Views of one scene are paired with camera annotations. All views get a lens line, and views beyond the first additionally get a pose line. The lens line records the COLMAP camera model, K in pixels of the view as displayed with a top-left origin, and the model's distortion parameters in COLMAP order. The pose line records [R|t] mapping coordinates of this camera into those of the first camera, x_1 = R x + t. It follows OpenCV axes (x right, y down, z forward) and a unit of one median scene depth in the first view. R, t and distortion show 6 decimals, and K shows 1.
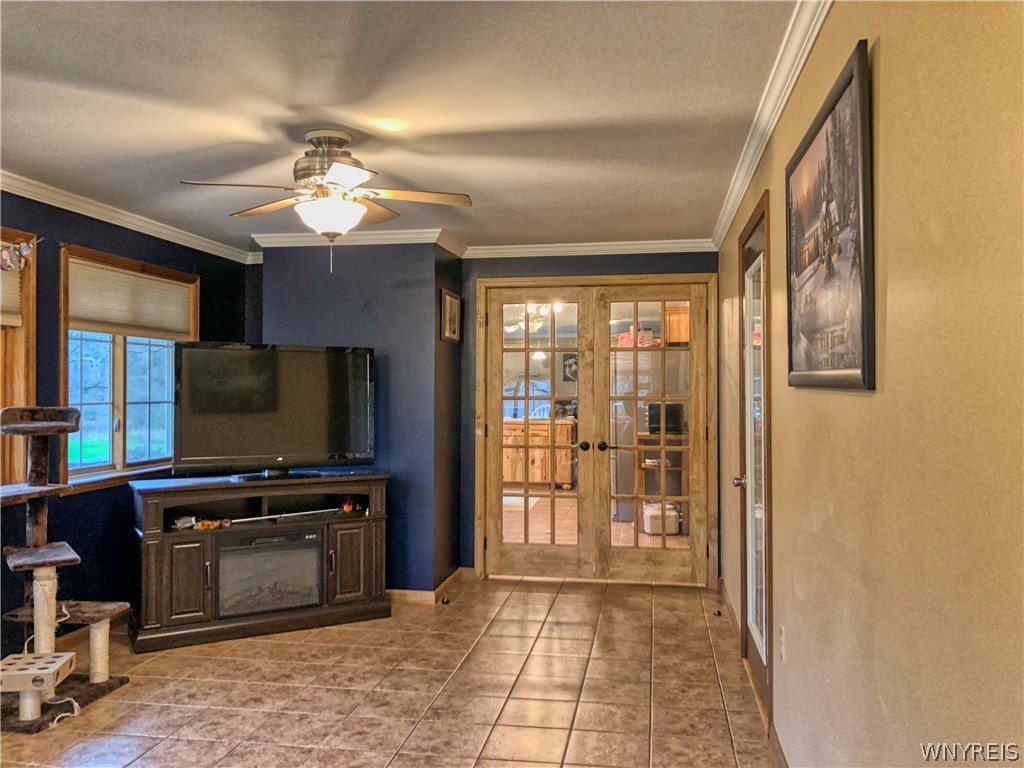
lens RADIAL K [[839.9, 0, 509.2], [0, 839.9, 384.0], [0, 0, 1]] dist [0.017166, -0.017832]
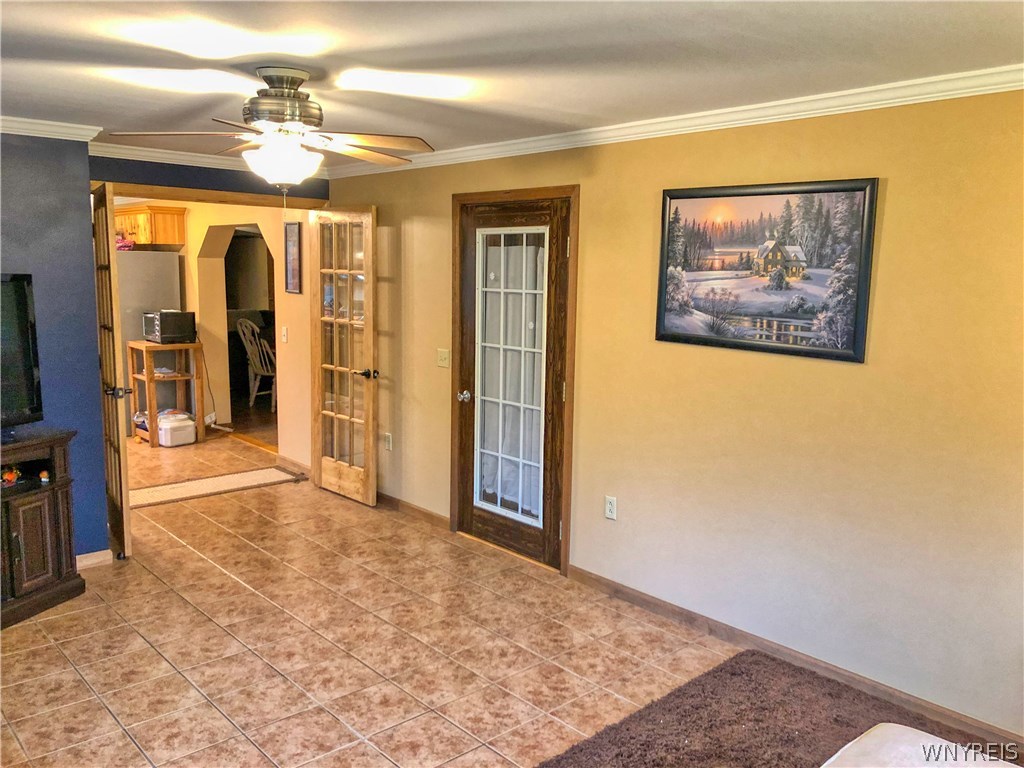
lens RADIAL K [[839.9, 0, 509.2], [0, 839.9, 384.0], [0, 0, 1]] dist [0.017166, -0.017832]
pose [[0.625873, -0.100242, 0.773456, -0.759022], [-0.019655, 0.989364, 0.144129, -0.098144], [-0.779677, -0.105409, 0.617246, 0.205958]]
